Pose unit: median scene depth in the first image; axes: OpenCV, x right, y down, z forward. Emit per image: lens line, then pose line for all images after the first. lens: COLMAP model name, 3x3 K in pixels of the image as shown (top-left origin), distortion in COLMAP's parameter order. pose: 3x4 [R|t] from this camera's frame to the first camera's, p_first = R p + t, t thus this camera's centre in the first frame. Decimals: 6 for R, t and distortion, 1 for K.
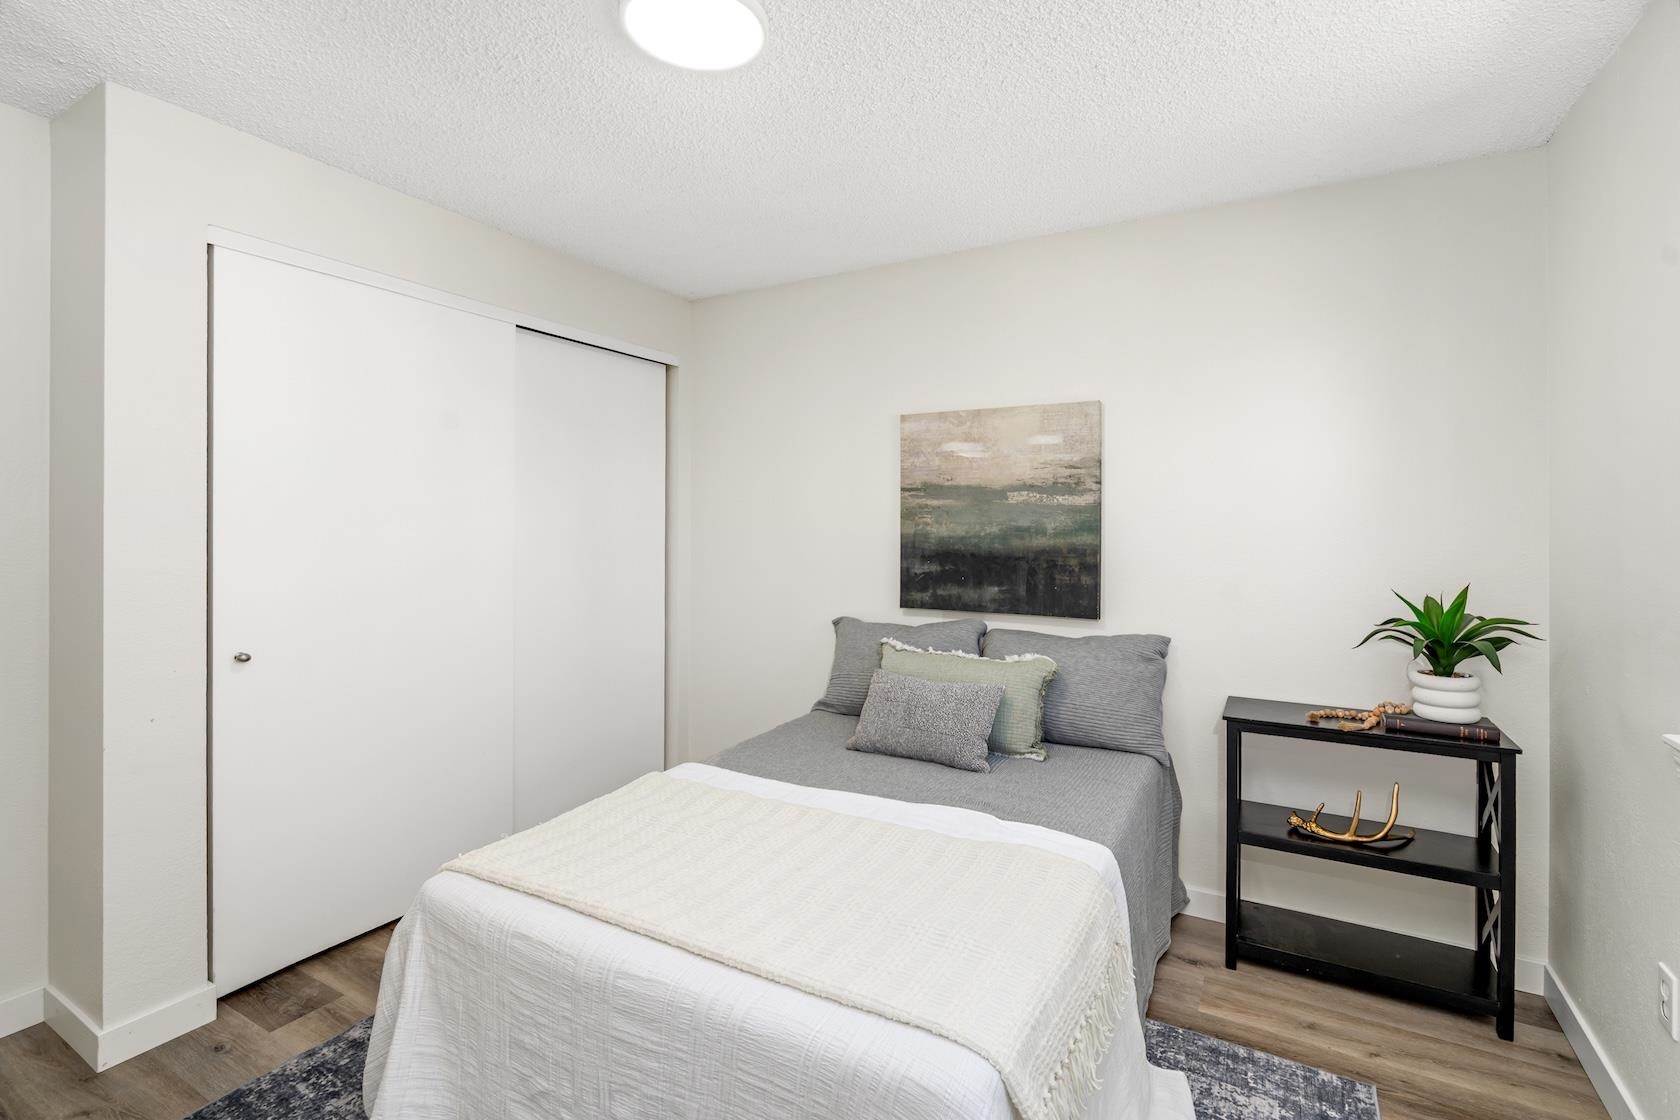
lens RADIAL K [[767.7, 0, 841.2], [0, 767.7, 534.2], [0, 0, 1]] dist [-0.000571, 0.000558]
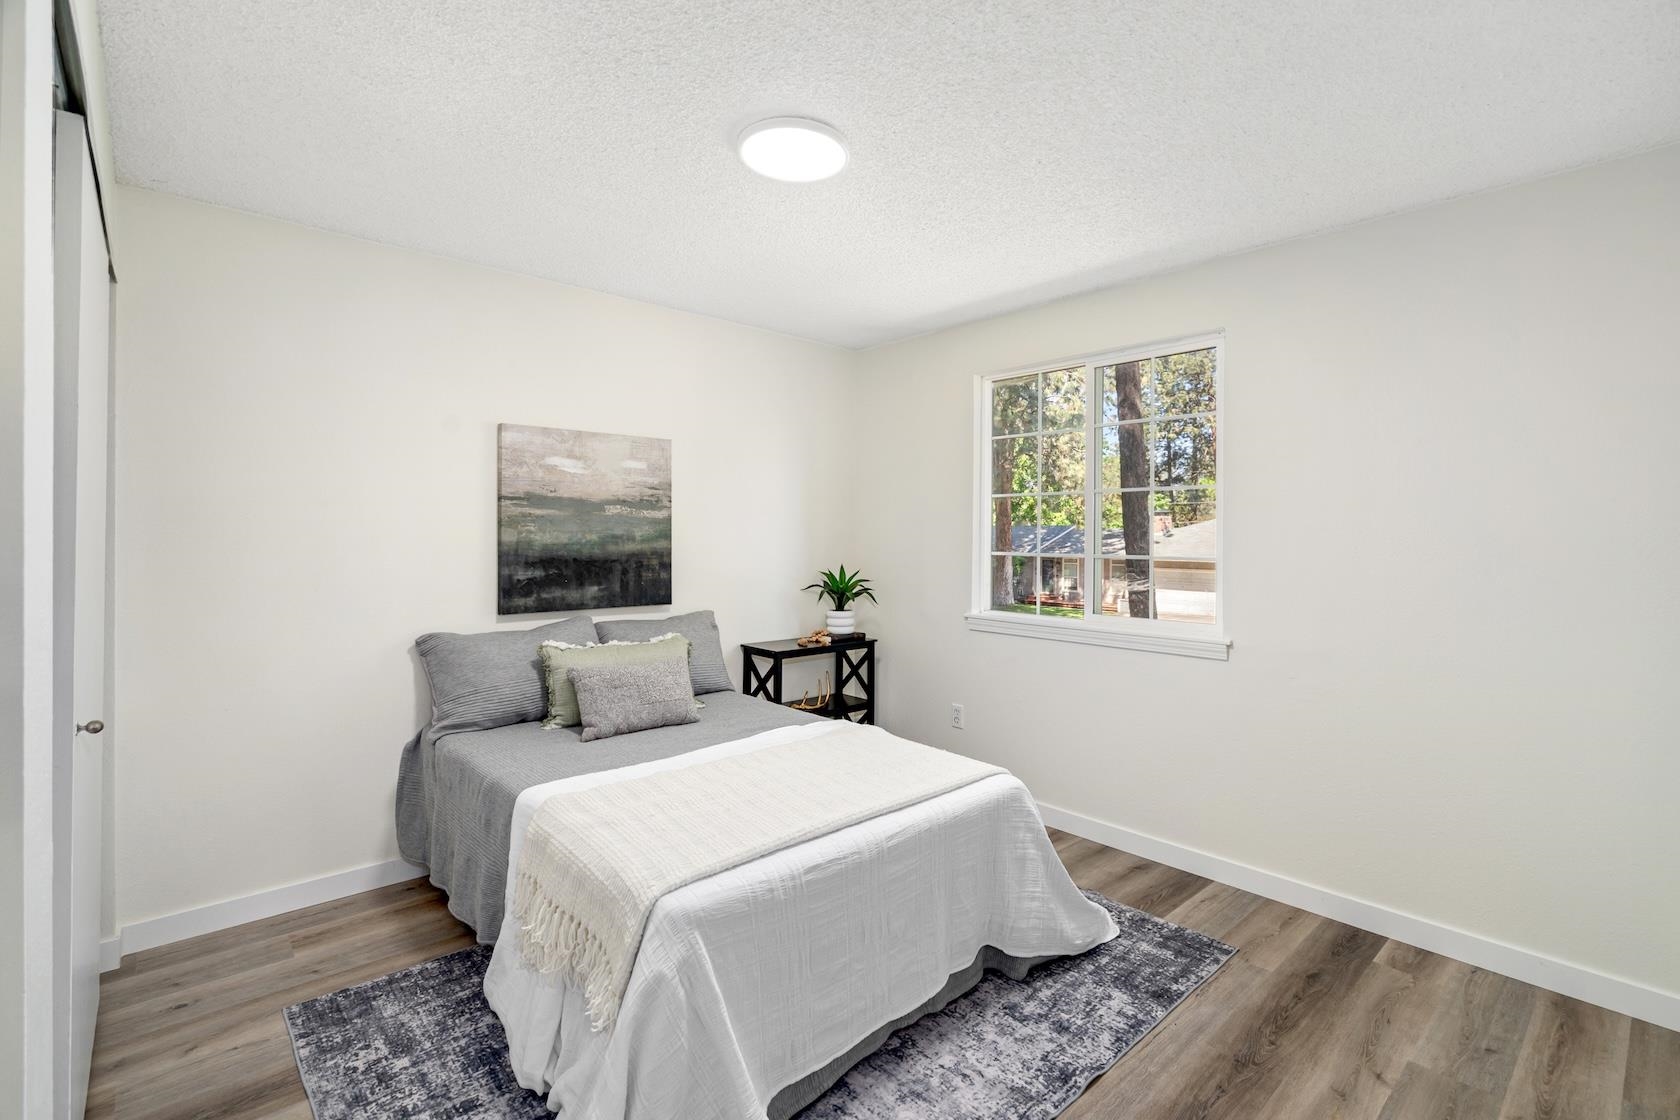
lens RADIAL K [[767.7, 0, 841.2], [0, 767.7, 534.2], [0, 0, 1]] dist [-0.000571, 0.000558]
pose [[0.317717, -0.001245, 0.948185, -0.776236], [0.006374, 0.999979, -0.000823, -0.006886], [-0.948164, 0.006305, 0.317719, 0.275698]]
